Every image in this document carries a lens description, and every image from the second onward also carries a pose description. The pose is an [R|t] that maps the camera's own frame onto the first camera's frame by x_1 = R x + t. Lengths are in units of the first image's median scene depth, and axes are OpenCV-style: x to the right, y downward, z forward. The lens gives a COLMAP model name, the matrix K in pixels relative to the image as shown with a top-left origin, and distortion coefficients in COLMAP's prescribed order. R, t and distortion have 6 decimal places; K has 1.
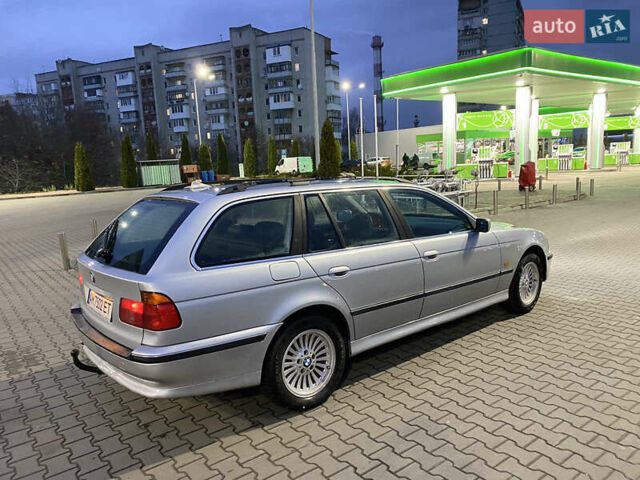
lens RADIAL K [[487.9, 0, 322.2], [0, 487.9, 239.6], [0, 0, 1]] dist [0.031365, -0.028895]
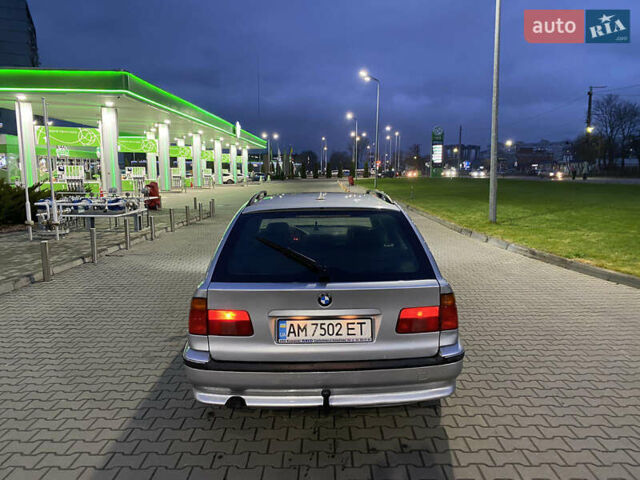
lens RADIAL K [[487.9, 0, 320.9], [0, 487.9, 241.7], [0, 0, 1]] dist [0.031365, -0.028895]
pose [[0.619820, -0.063536, 0.782168, -0.120012], [0.093521, 0.995594, 0.006764, -0.003491], [-0.779152, 0.068957, 0.623031, 0.049213]]
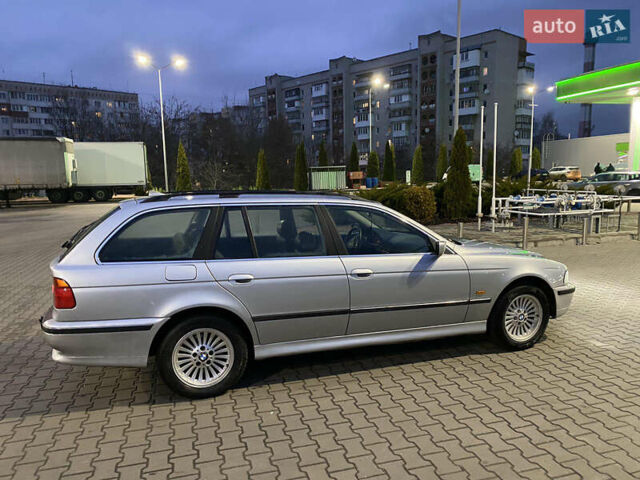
lens RADIAL K [[487.9, 0, 320.9], [0, 487.9, 237.1], [0, 0, 1]] dist [0.031365, -0.028895]
pose [[0.930153, 0.073279, -0.359786, 0.065874], [-0.079717, 0.996813, -0.003068, -0.004359], [0.358414, 0.031535, 0.933030, 0.004787]]
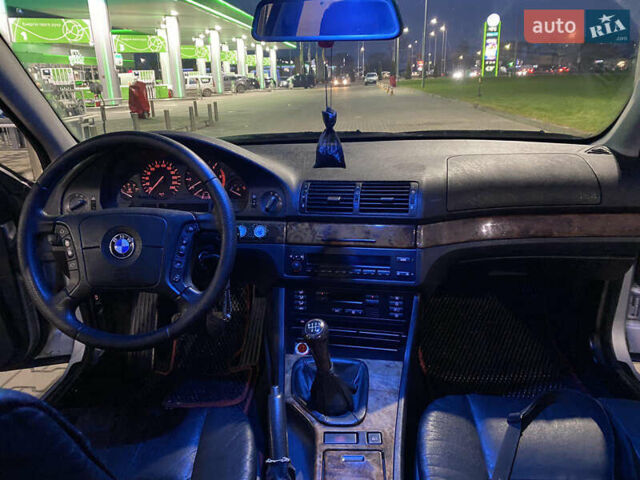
lens RADIAL K [[487.9, 0, 319.9], [0, 487.9, 241.0], [0, 0, 1]] dist [0.031365, -0.028895]
pose [[0.676919, -0.204852, 0.706977, 0.000202], [0.112421, 0.977996, 0.175741, -0.007396], [-0.727422, -0.039483, 0.685054, 0.144013]]
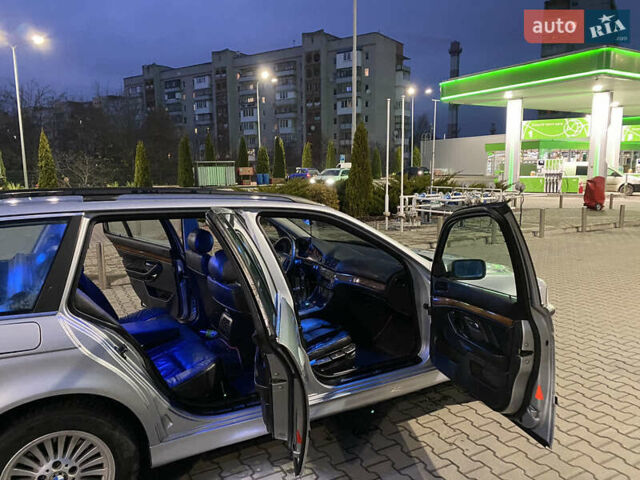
lens RADIAL K [[487.9, 0, 316.4], [0, 487.9, 238.6], [0, 0, 1]] dist [0.031365, -0.028895]
pose [[0.987727, 0.056280, -0.145695, 0.041437], [-0.058153, 0.998270, -0.008629, -0.008497], [0.144957, 0.016995, 0.989292, 0.044646]]
